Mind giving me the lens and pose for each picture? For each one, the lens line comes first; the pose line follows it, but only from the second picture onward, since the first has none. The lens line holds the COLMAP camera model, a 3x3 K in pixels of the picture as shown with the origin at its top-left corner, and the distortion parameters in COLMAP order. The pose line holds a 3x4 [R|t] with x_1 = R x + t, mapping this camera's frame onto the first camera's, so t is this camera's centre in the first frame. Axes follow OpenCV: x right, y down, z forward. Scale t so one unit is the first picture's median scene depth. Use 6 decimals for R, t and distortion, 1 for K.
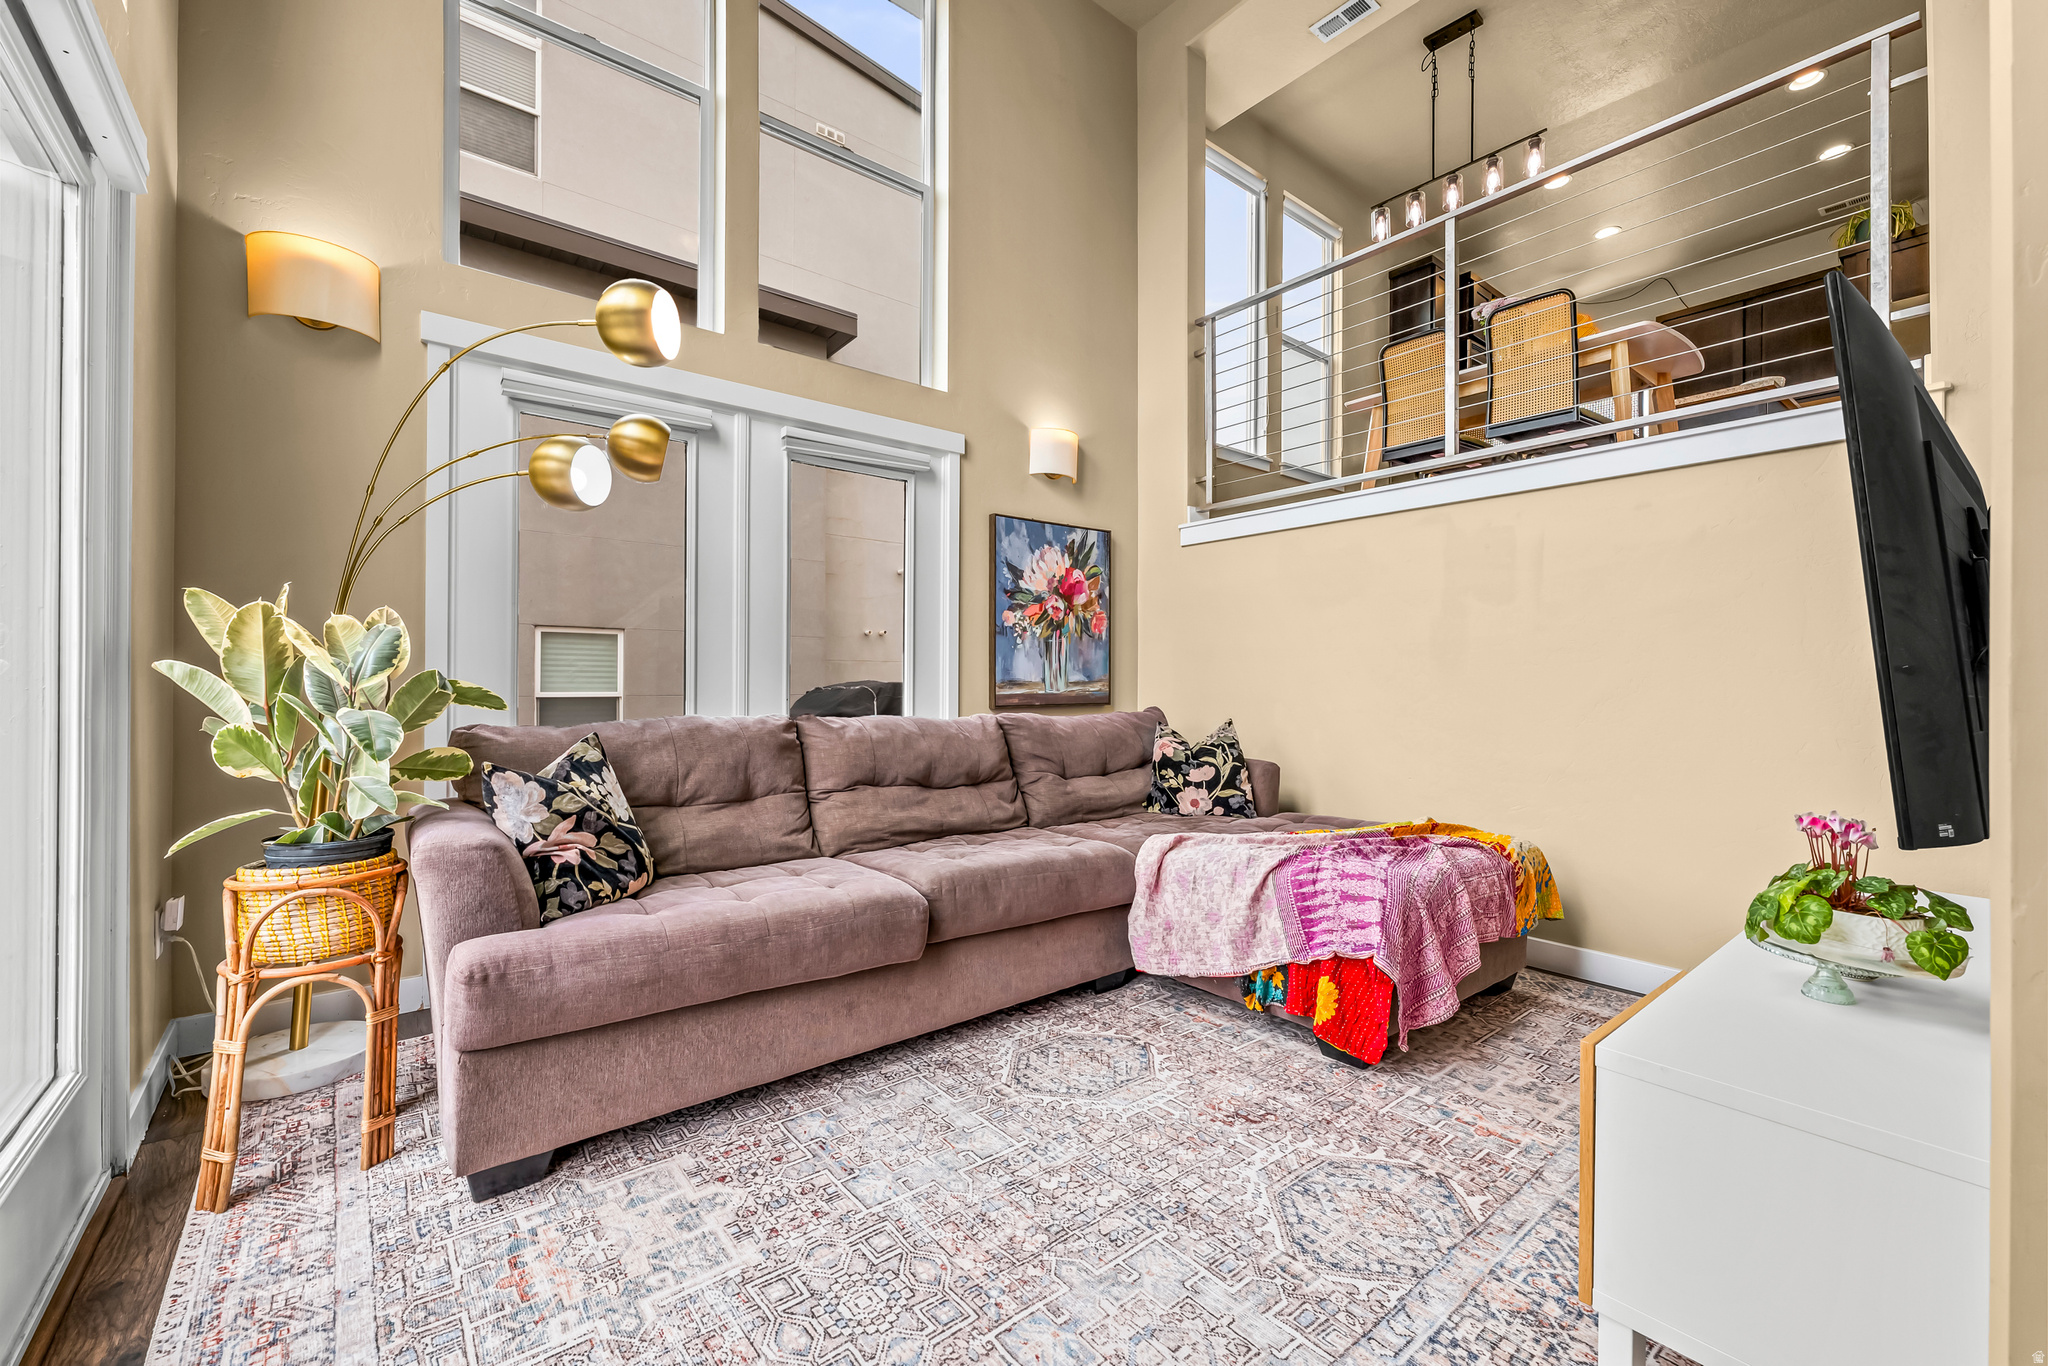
lens RADIAL K [[833.0, 0, 1022.1], [0, 833.0, 680.2], [0, 0, 1]] dist [0.002546, -0.000105]
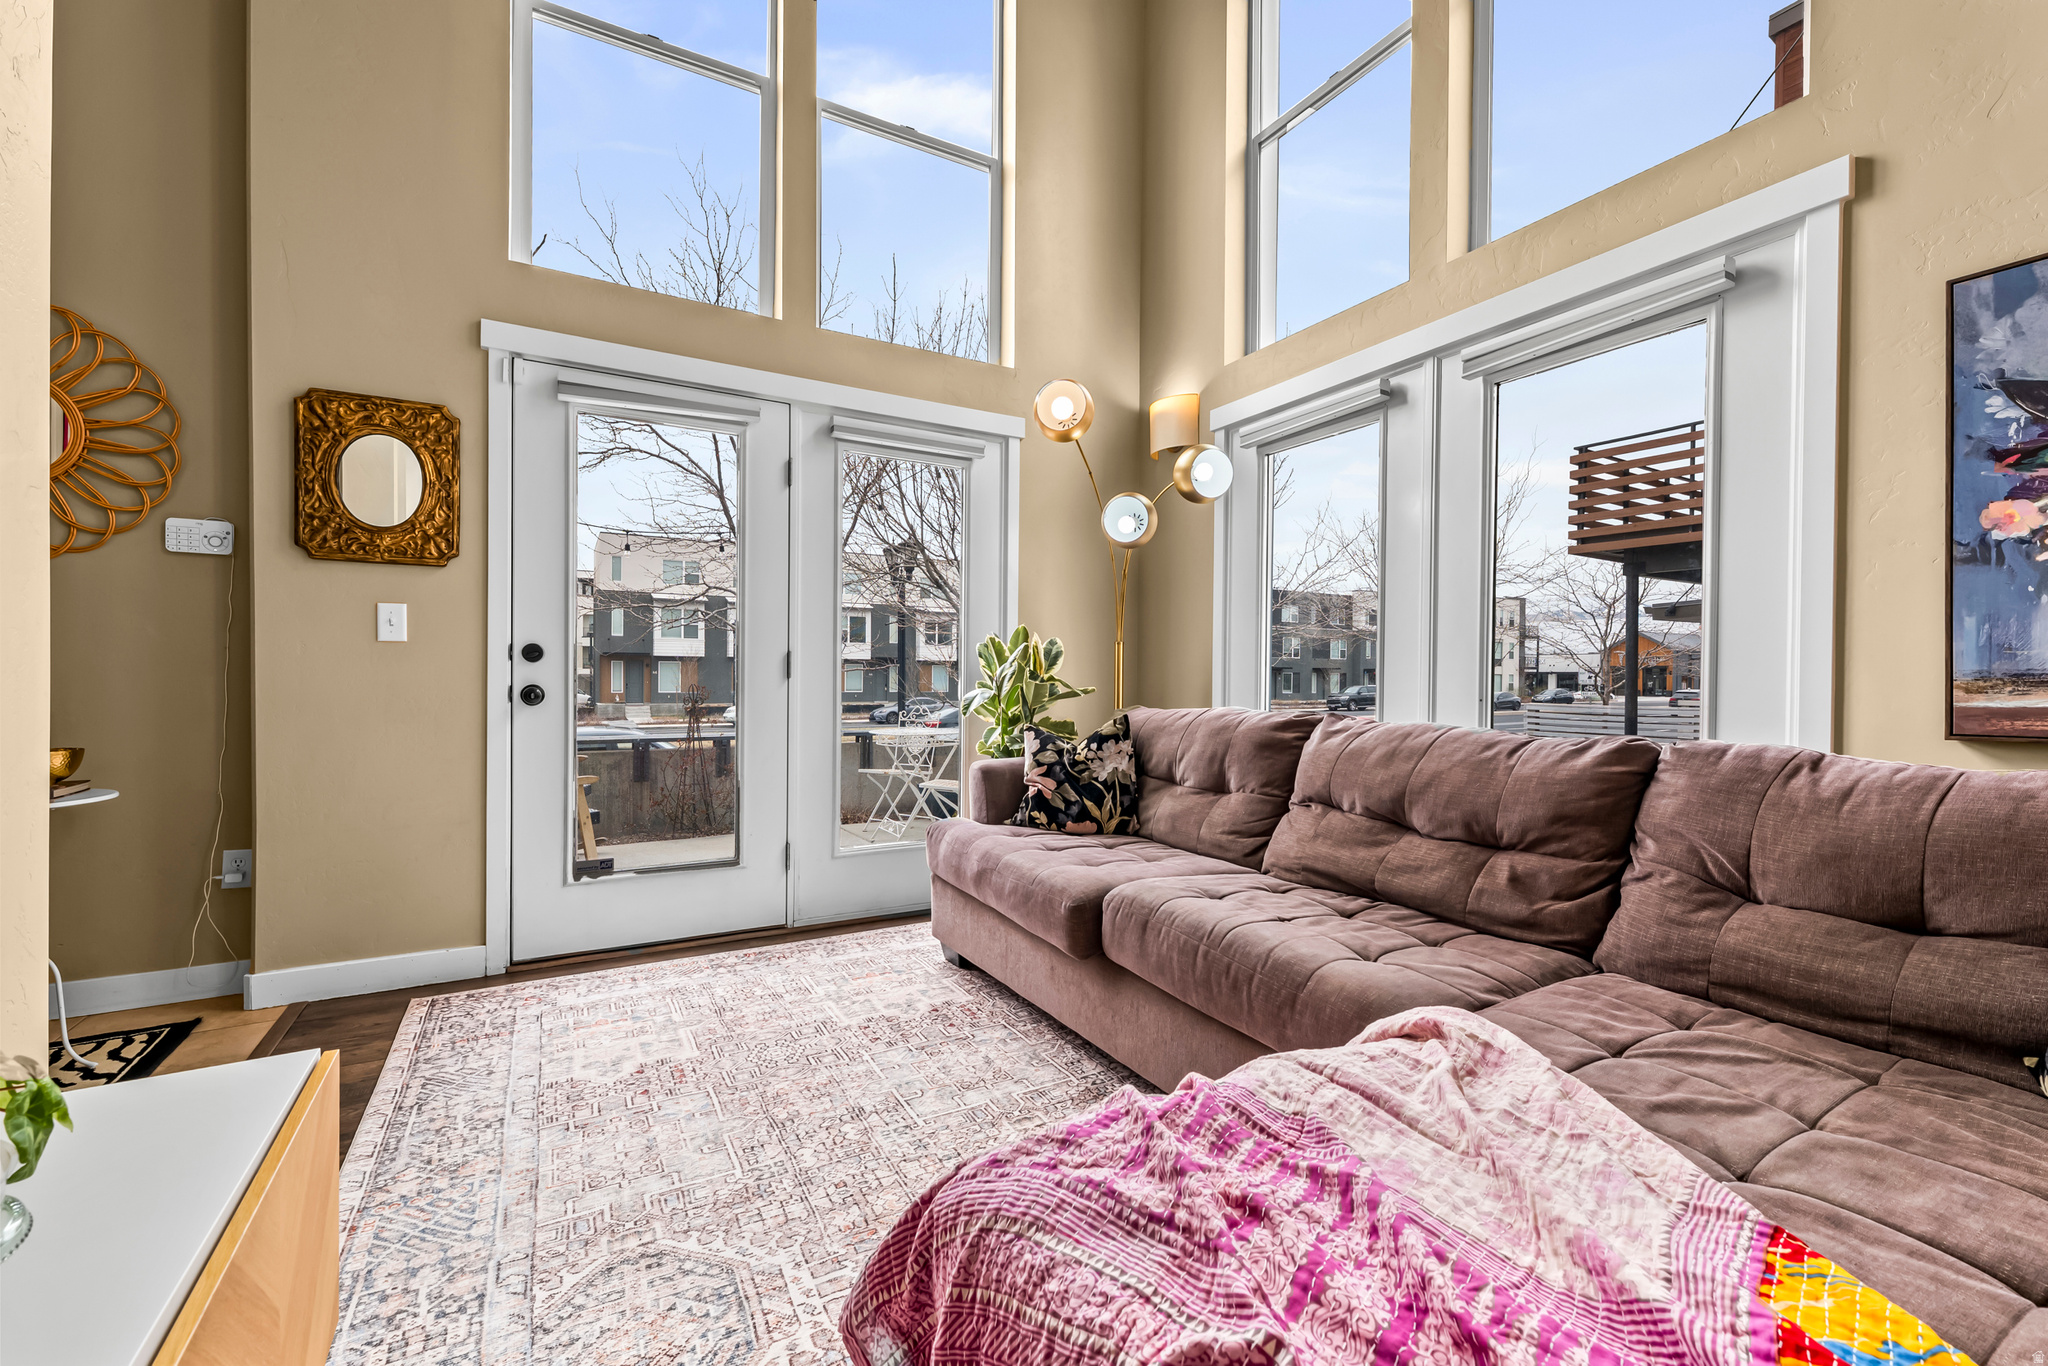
lens RADIAL K [[833.0, 0, 1022.1], [0, 833.0, 680.2], [0, 0, 1]] dist [0.002546, -0.000105]
pose [[-0.162592, 0.000710, -0.986693, 0.886726], [-0.003724, 0.999992, 0.001333, 0.009213], [0.986686, 0.003891, -0.162588, 1.151925]]
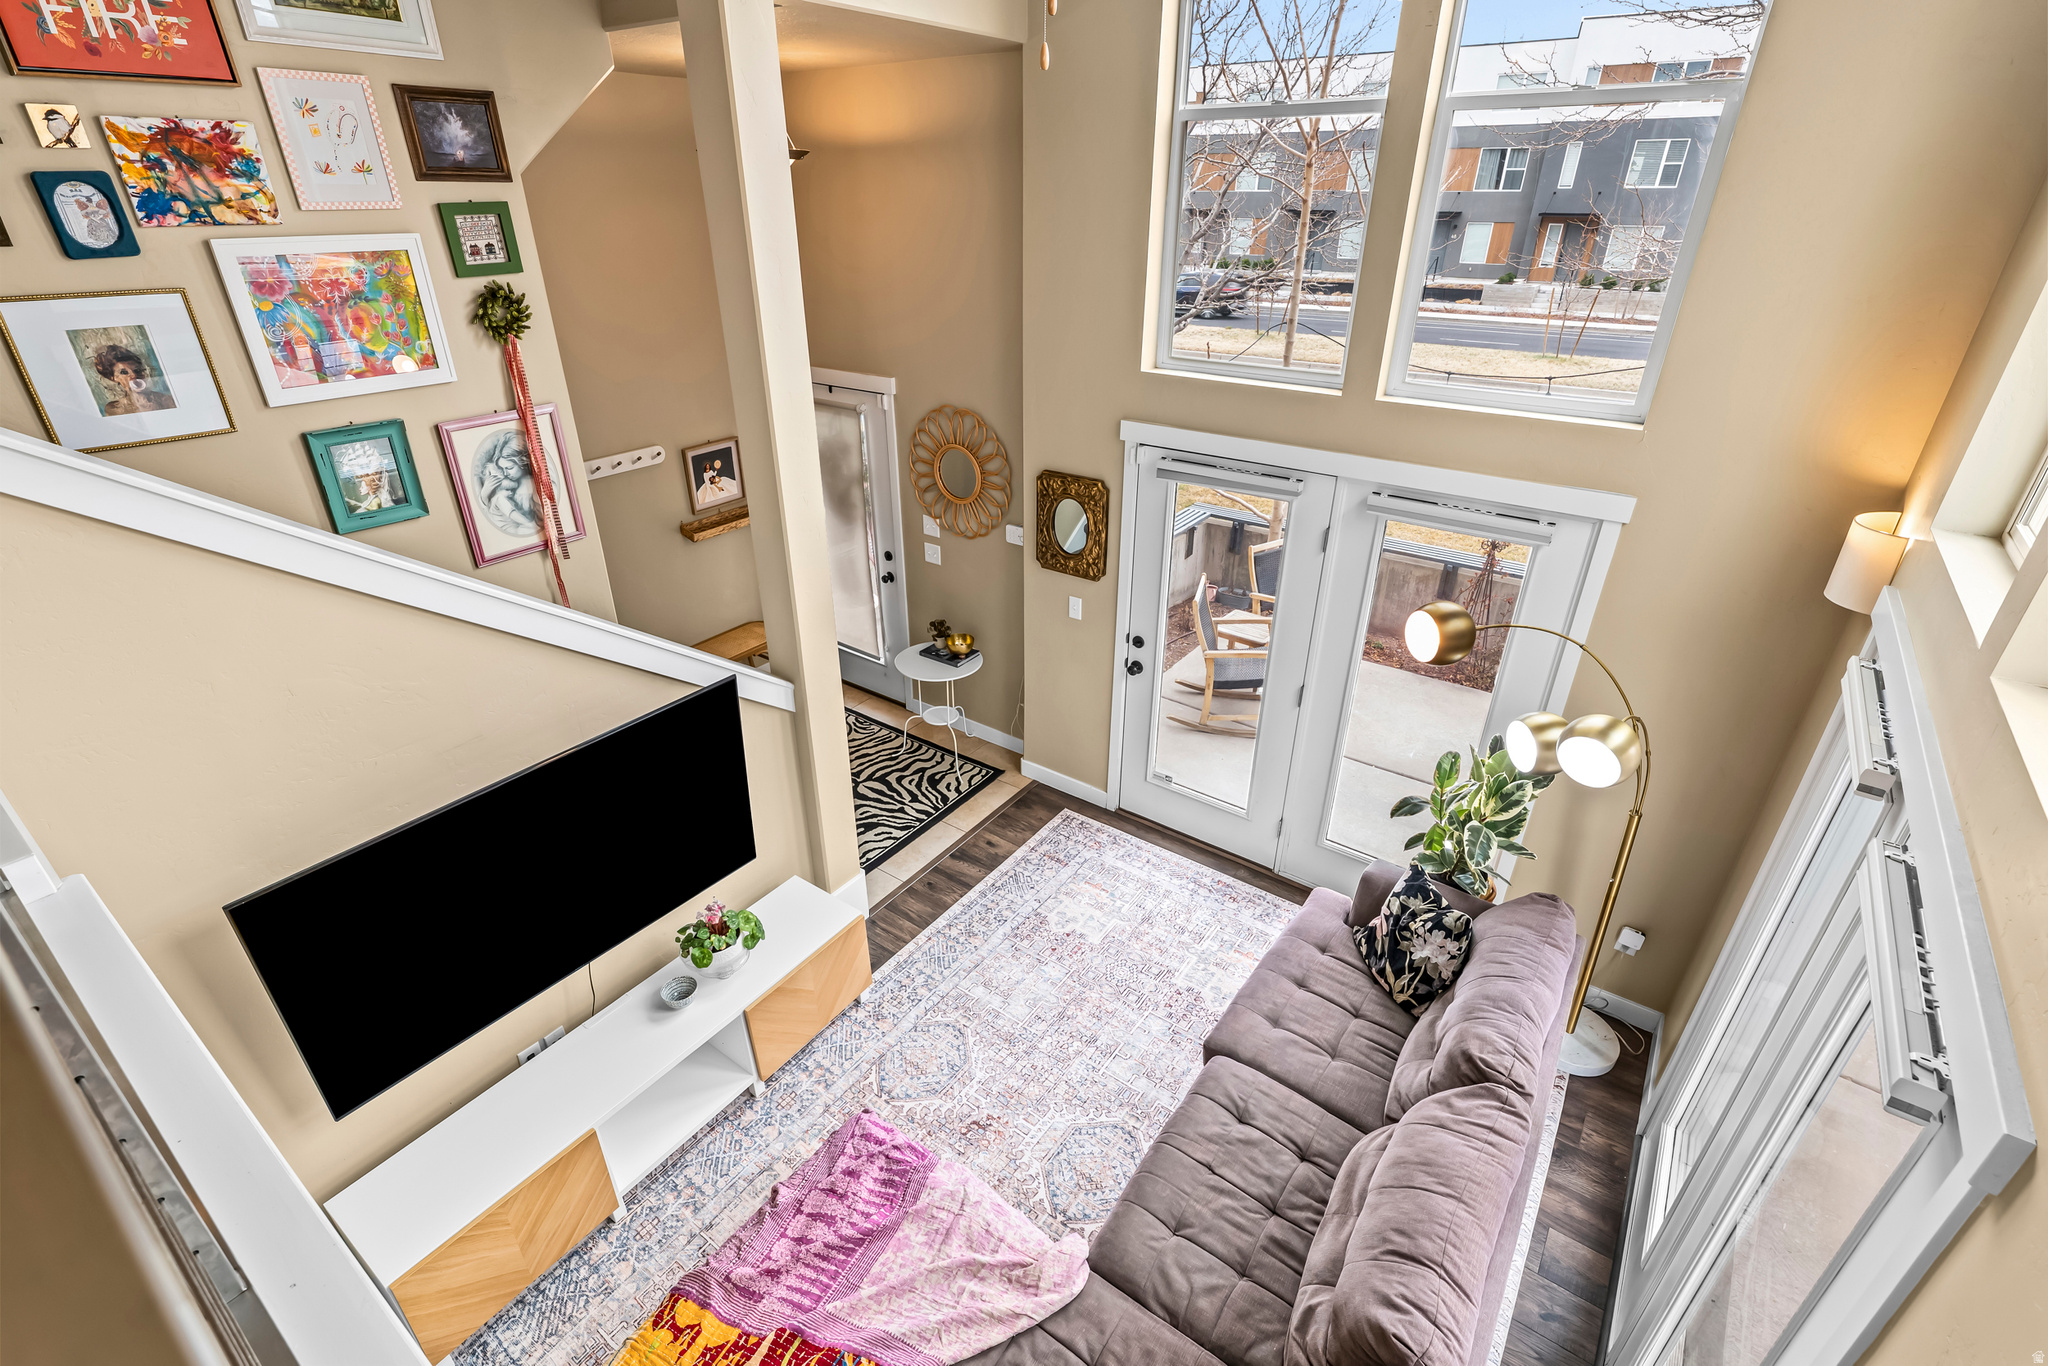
lens RADIAL K [[929.4, 0, 1024.0], [0, 929.4, 683.0], [0, 0, 1]] dist [-0.000511, -0.000083]
pose [[-0.965213, 0.117686, -0.233480, 0.475673], [-0.004417, 0.885507, 0.464604, -1.000253], [0.261426, 0.449474, -0.854184, 2.051525]]
